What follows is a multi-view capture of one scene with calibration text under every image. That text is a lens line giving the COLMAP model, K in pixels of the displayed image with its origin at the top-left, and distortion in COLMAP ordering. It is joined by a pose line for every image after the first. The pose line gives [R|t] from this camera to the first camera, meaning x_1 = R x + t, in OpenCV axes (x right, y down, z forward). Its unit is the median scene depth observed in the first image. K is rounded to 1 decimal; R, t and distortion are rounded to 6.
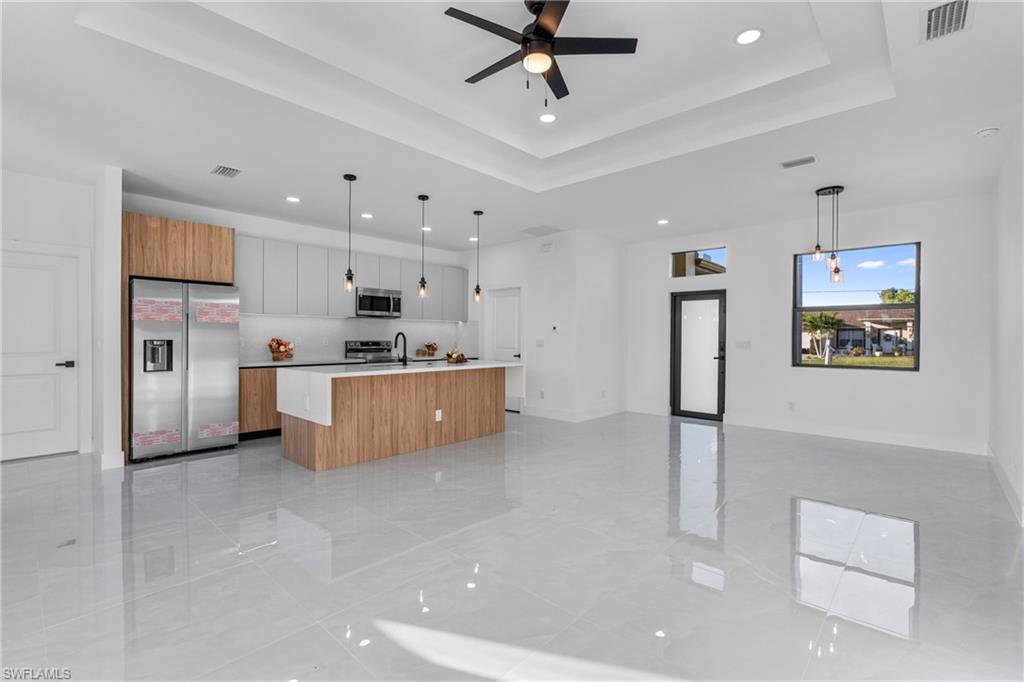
lens RADIAL K [[457.6, 0, 512.8], [0, 457.6, 338.3], [0, 0, 1]] dist [-0.005884, 0.000936]
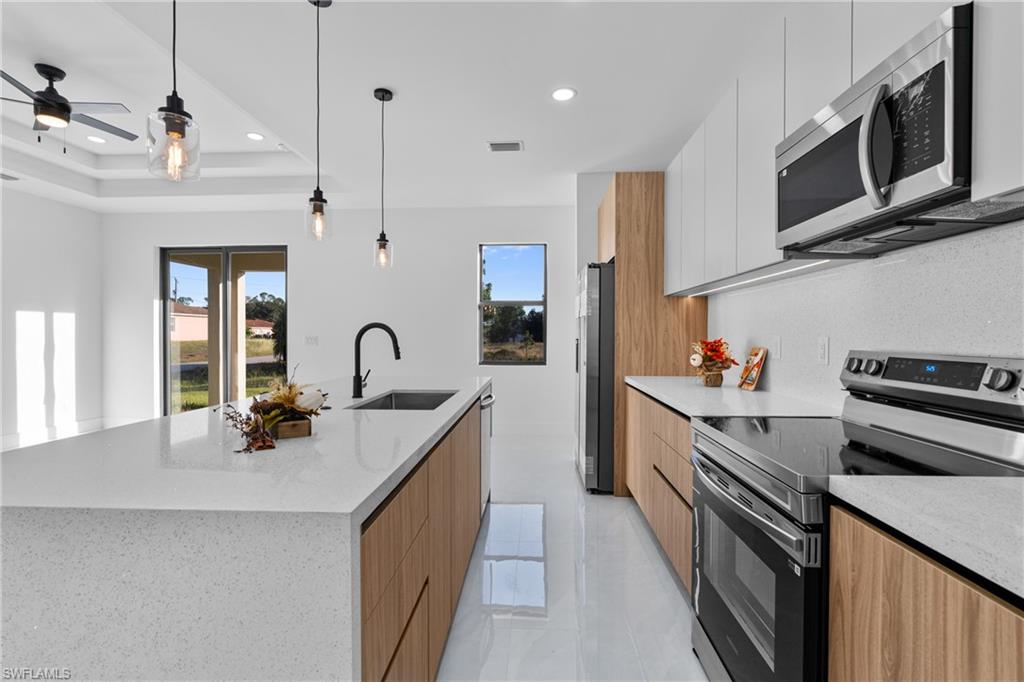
lens RADIAL K [[457.6, 0, 512.8], [0, 457.6, 338.3], [0, 0, 1]] dist [-0.005884, 0.000936]
pose [[-0.773193, -0.000732, -0.634170, -0.067988], [-0.006229, 0.999960, 0.006440, -0.002180], [0.634140, 0.008930, -0.773167, 1.378515]]
